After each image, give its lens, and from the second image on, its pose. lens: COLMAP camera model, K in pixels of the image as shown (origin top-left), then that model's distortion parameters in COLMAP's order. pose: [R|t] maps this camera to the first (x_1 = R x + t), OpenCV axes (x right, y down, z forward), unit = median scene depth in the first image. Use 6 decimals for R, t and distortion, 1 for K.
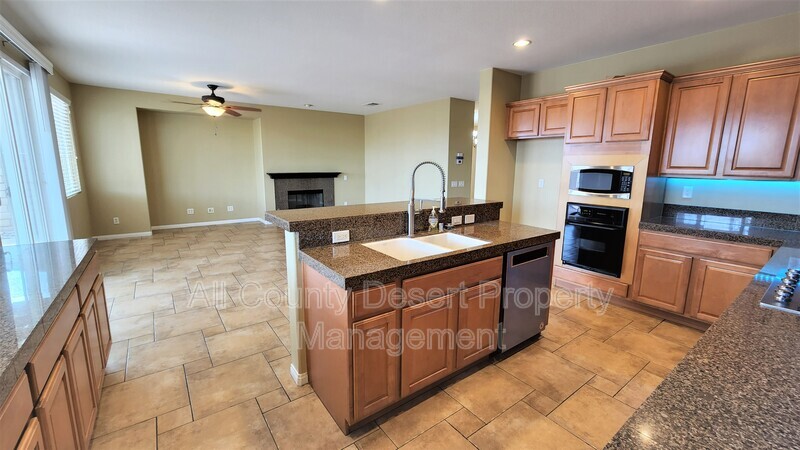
lens RADIAL K [[330.8, 0, 406.8], [0, 330.8, 220.5], [0, 0, 1]] dist [-0.011032, 0.000111]
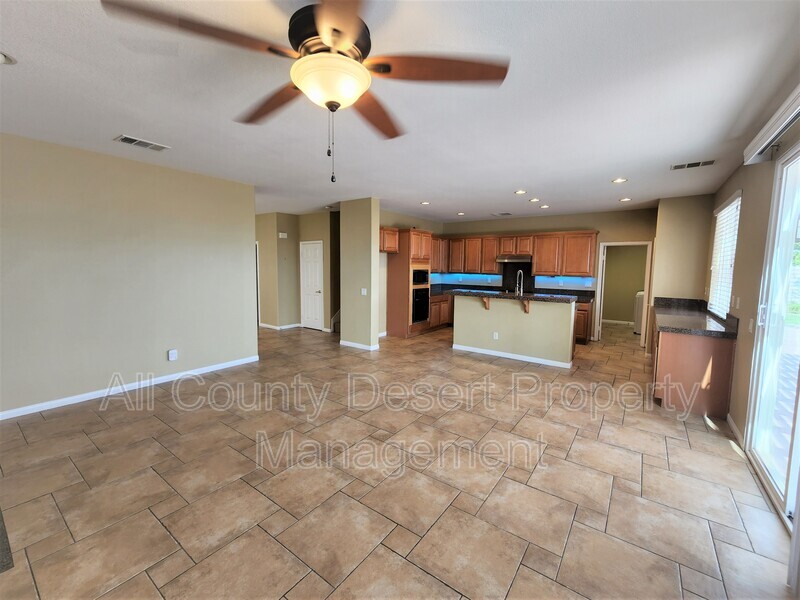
lens RADIAL K [[330.9, 0, 405.2], [0, 330.9, 296.1], [0, 0, 1]] dist [-0.002224, -0.001020]
pose [[-0.285347, -0.101732, 0.953010, -0.847909], [0.147343, 0.977874, 0.148503, -0.201065], [-0.947031, 0.182794, -0.264043, 1.028156]]
